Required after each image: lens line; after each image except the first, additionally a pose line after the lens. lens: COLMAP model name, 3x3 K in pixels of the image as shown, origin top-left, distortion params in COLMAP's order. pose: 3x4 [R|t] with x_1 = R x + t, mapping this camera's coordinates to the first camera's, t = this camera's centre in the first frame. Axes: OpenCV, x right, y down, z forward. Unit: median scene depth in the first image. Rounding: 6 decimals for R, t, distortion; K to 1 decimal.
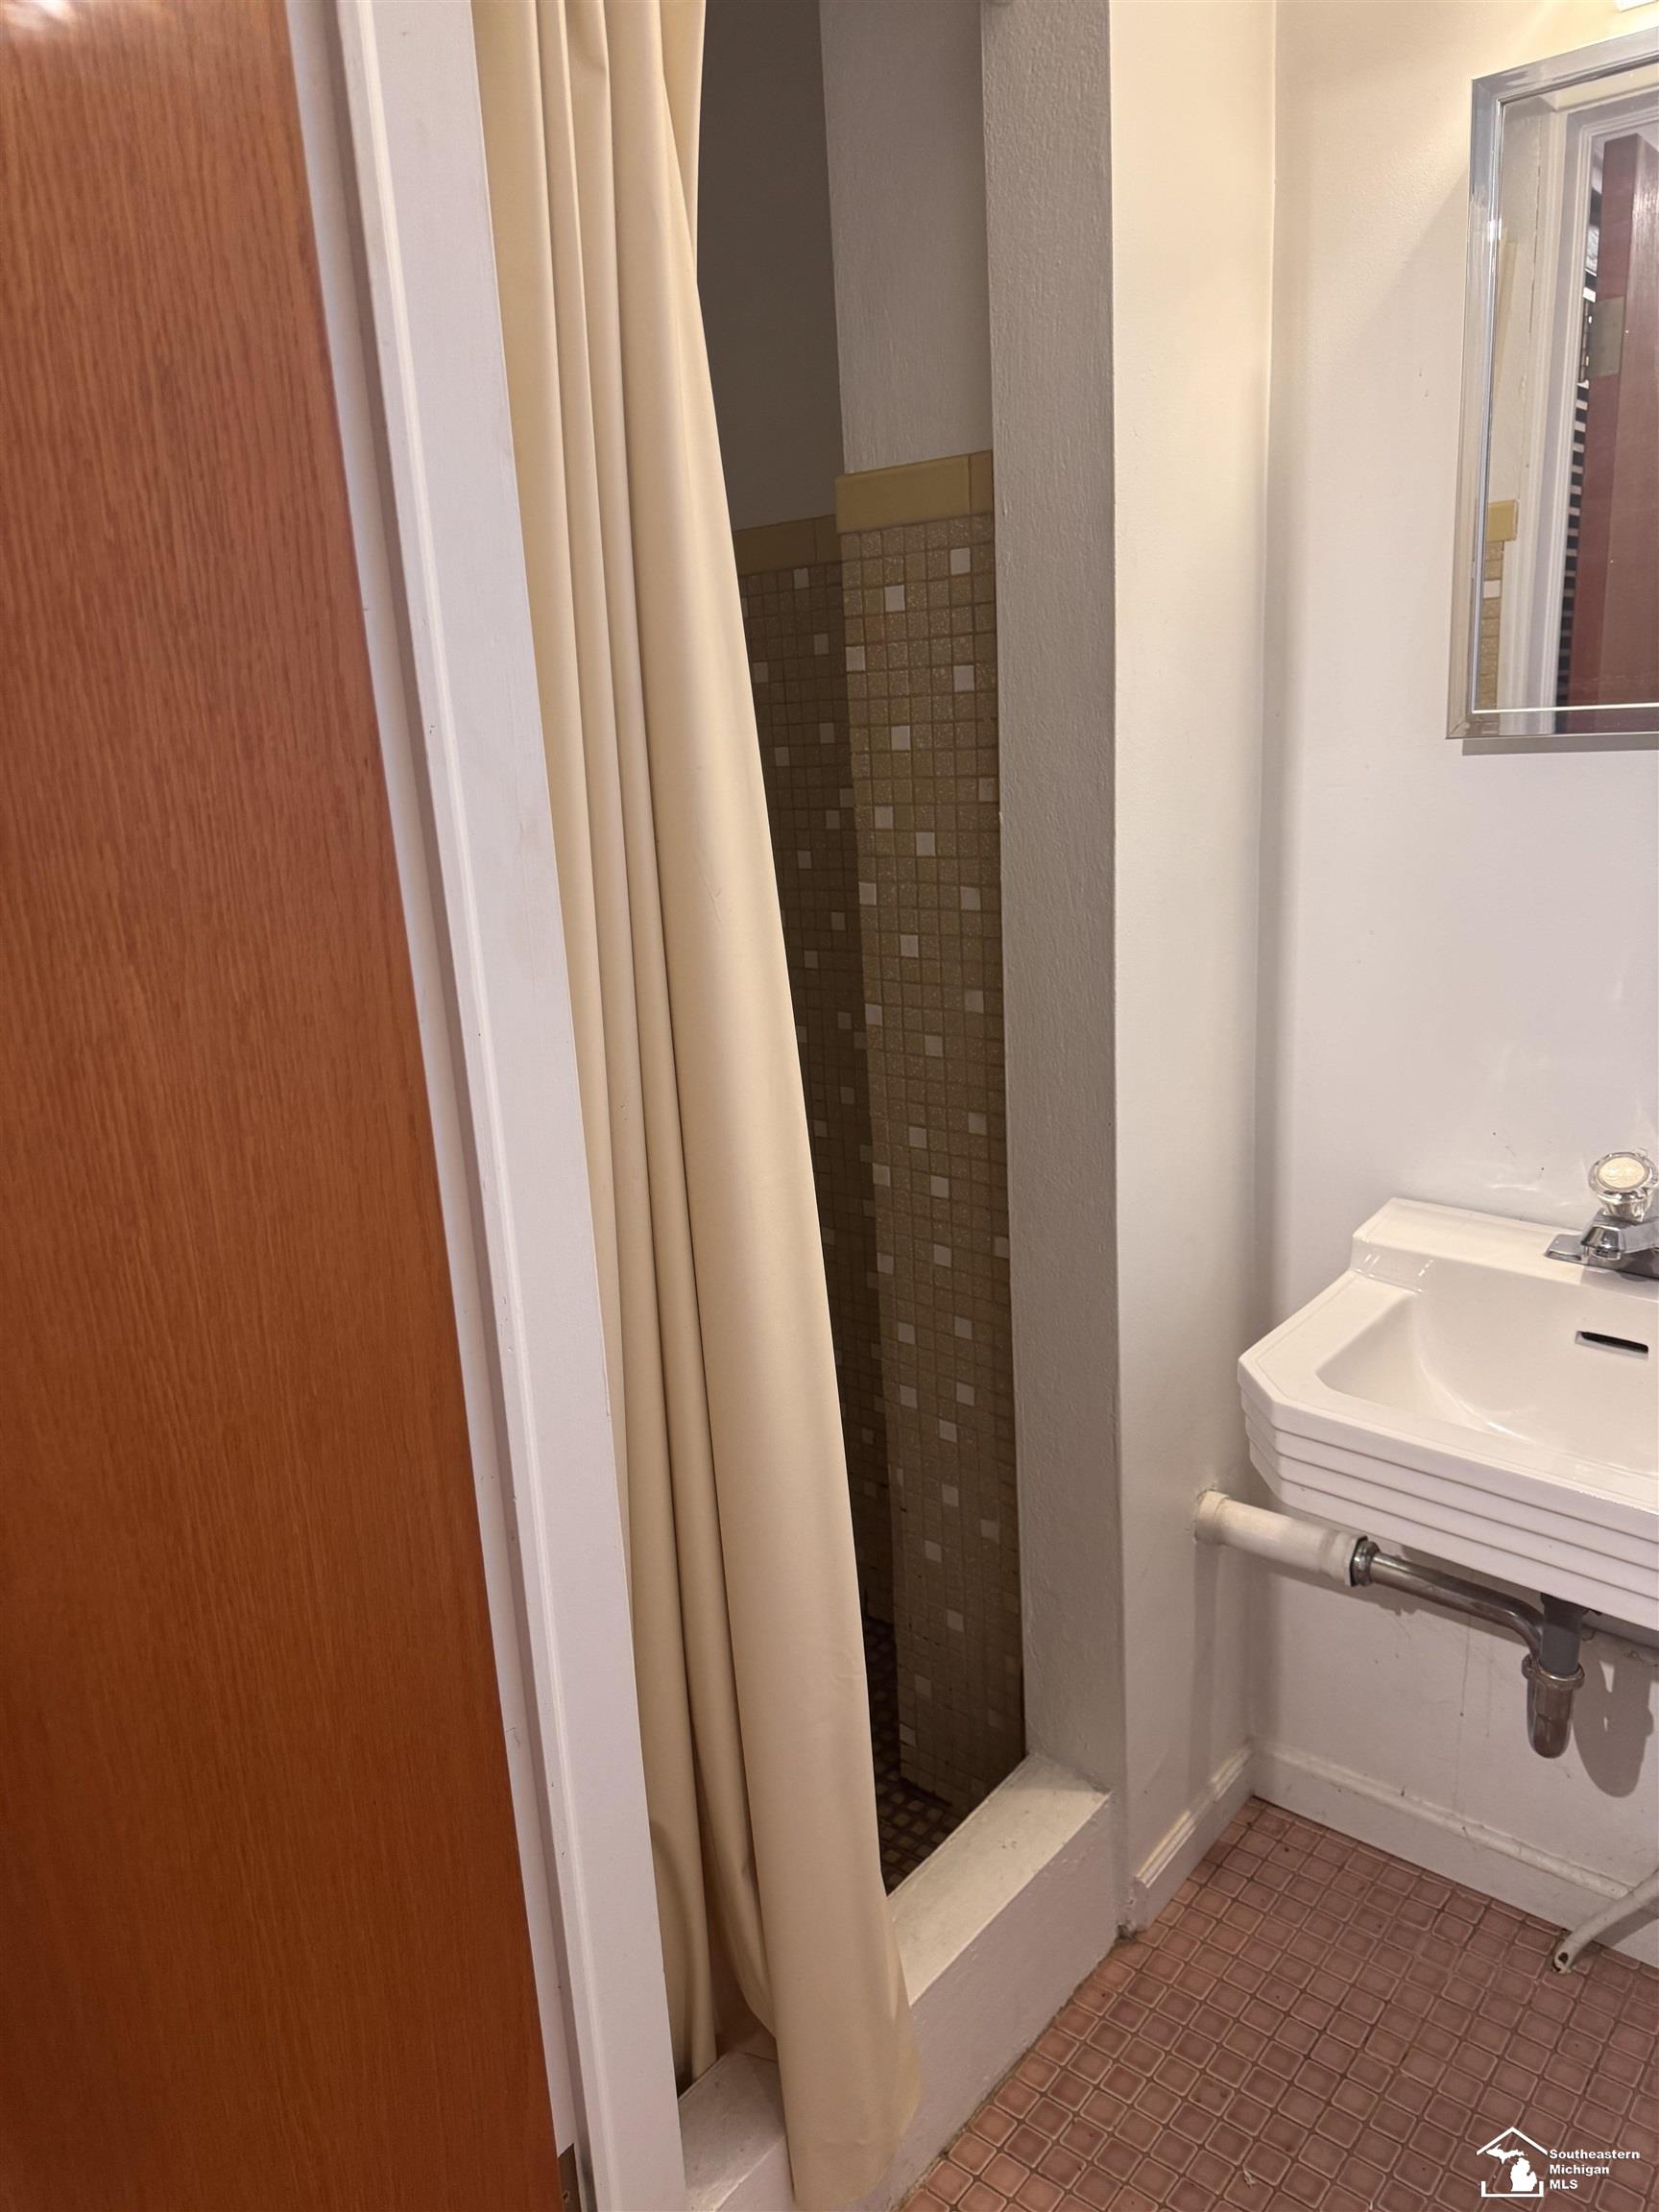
lens RADIAL K [[1566.2, 0, 831.5], [0, 1566.2, 1115.1], [0, 0, 1]] dist [0.009312, 0.002849]
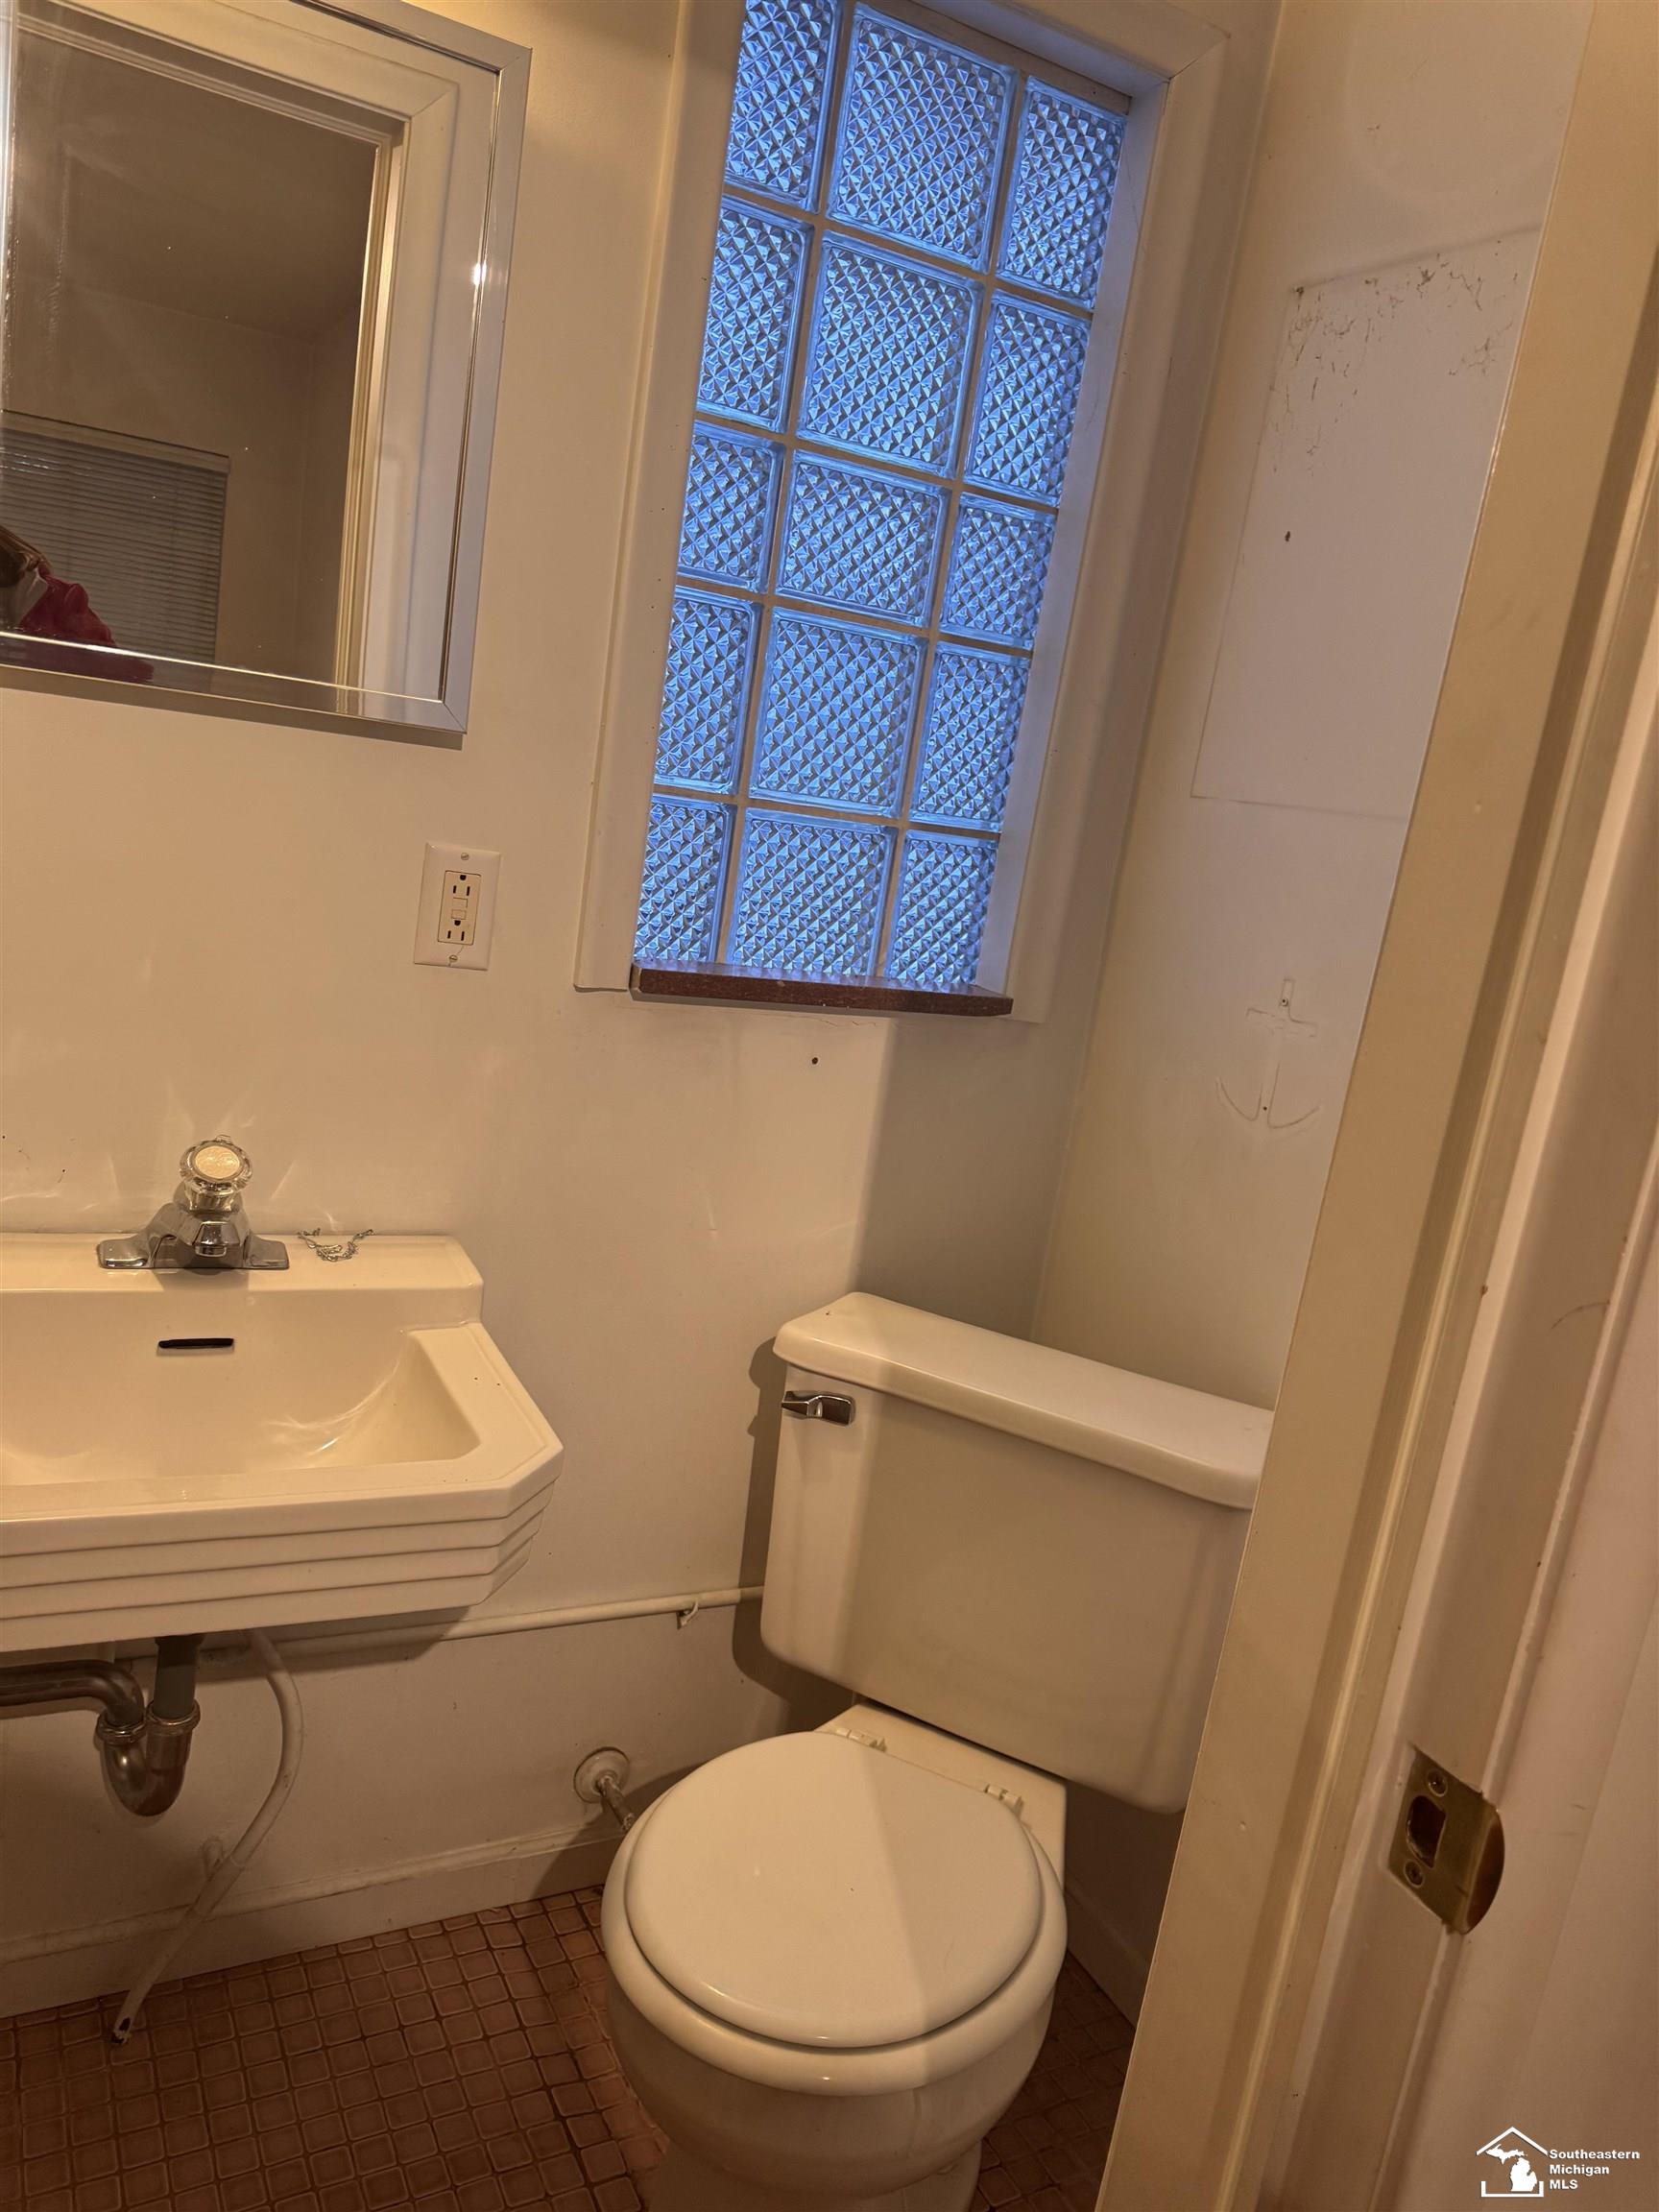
lens RADIAL K [[1566.2, 0, 830.5], [0, 1566.2, 1092.6], [0, 0, 1]] dist [0.009312, 0.002849]
pose [[0.362048, -0.076379, 0.929025, -0.218817], [0.068661, 0.996115, 0.055137, -0.030129], [-0.929627, 0.043826, 0.365885, 0.289528]]
